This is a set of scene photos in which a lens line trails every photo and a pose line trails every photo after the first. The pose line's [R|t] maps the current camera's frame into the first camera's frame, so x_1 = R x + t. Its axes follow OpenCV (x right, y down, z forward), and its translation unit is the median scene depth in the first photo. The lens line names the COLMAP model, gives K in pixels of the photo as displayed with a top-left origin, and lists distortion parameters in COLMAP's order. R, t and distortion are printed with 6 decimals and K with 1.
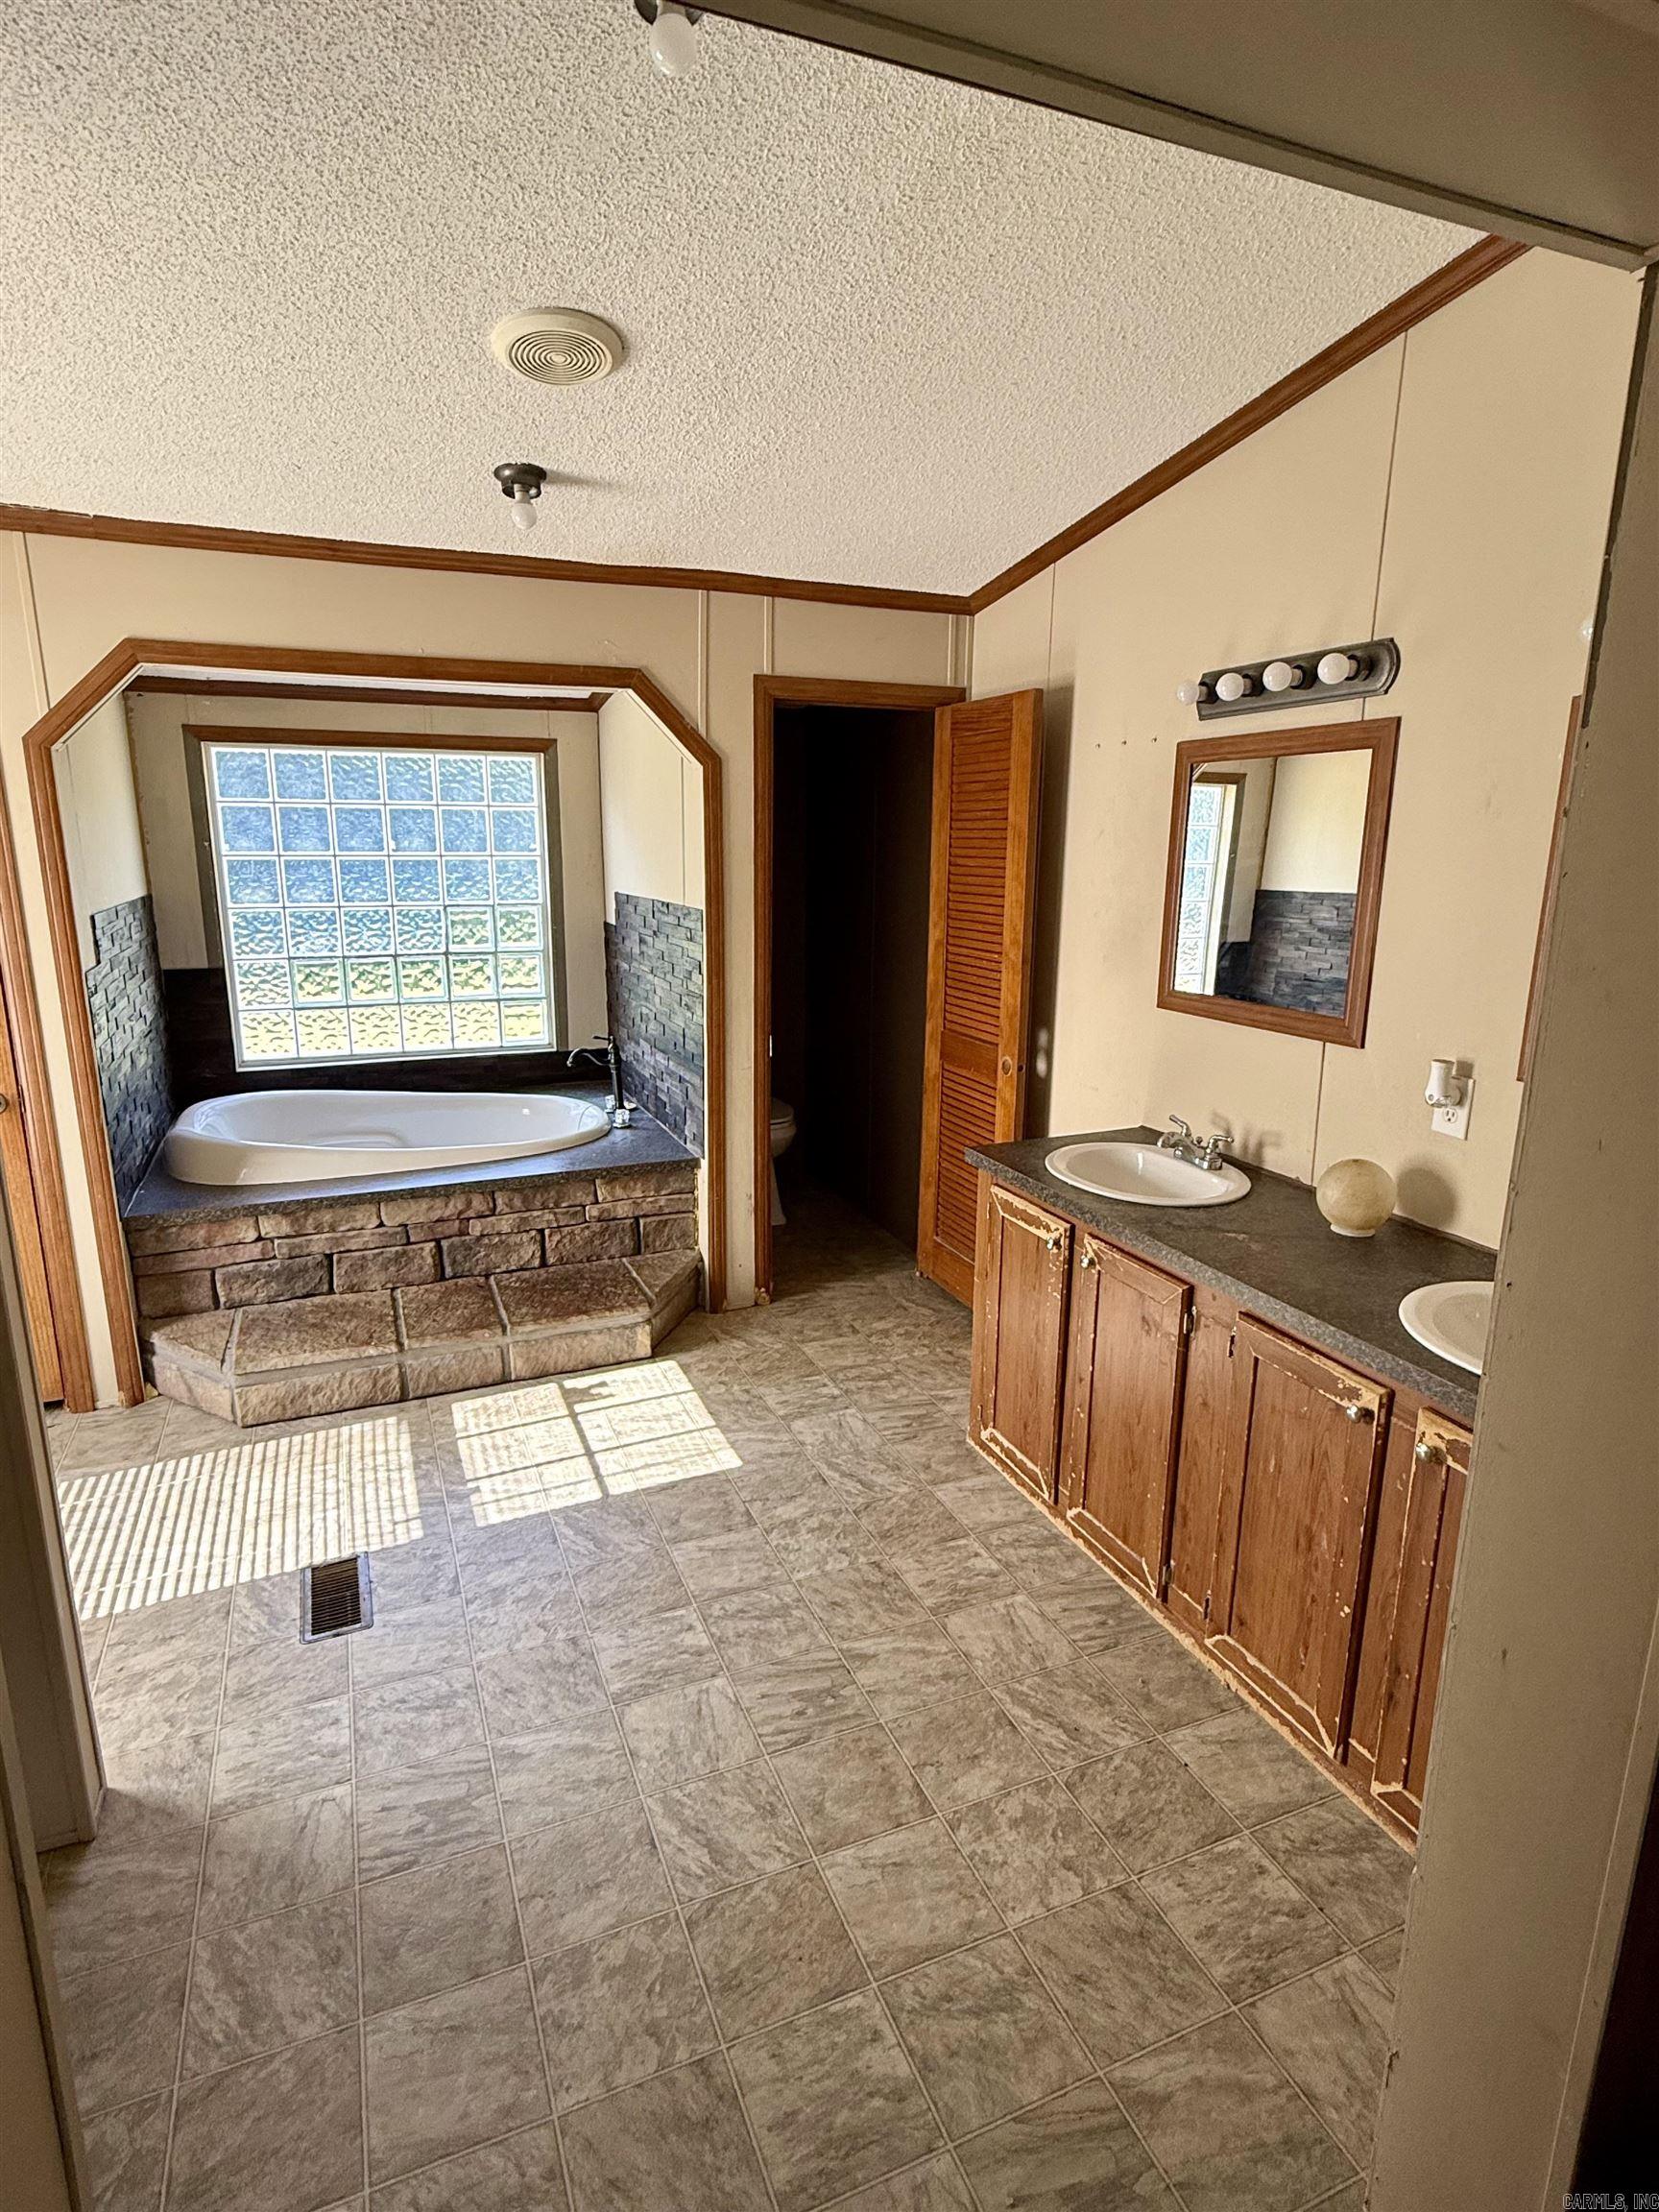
lens RADIAL K [[1146.2, 0, 821.9], [0, 1146.2, 1092.8], [0, 0, 1]] dist [-0.001433, -0.000491]
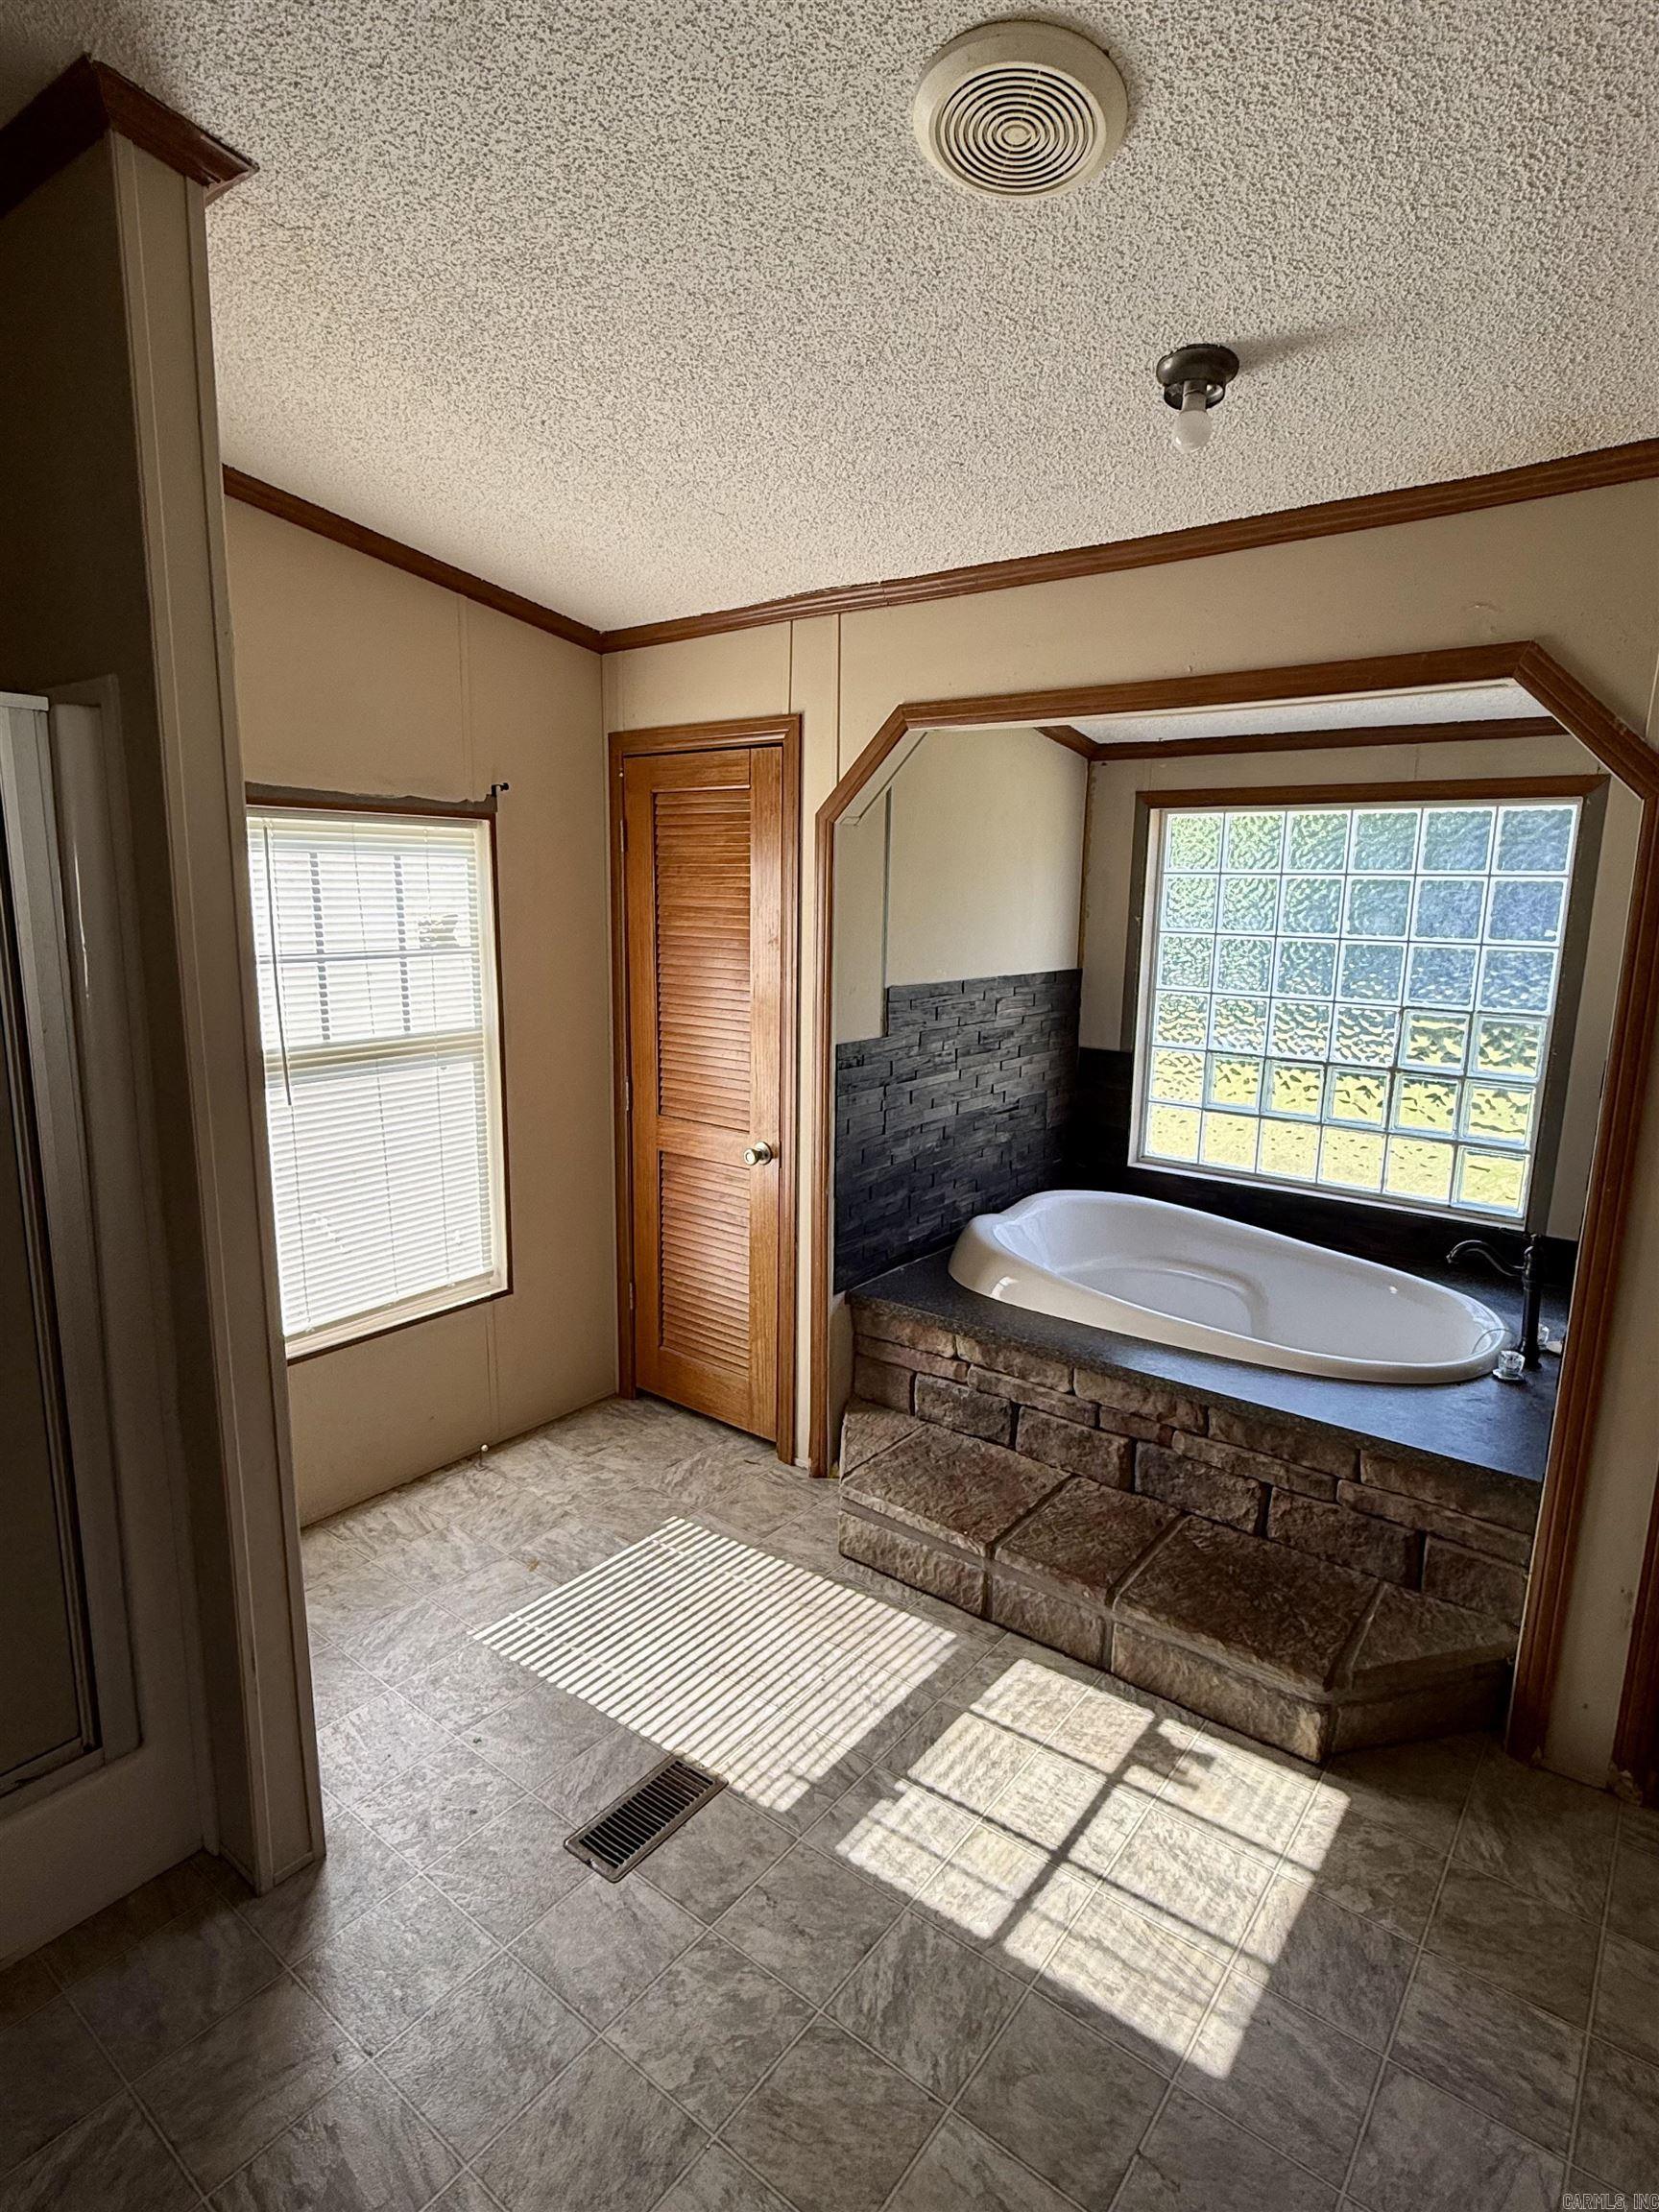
lens RADIAL K [[1146.2, 0, 922.9], [0, 1146.2, 1098.0], [0, 0, 1]] dist [-0.001433, -0.000491]
pose [[0.501676, 0.157198, -0.850653, 0.214919], [-0.203886, 0.977134, 0.060329, -0.114173], [0.840685, 0.143171, 0.522255, 0.465691]]
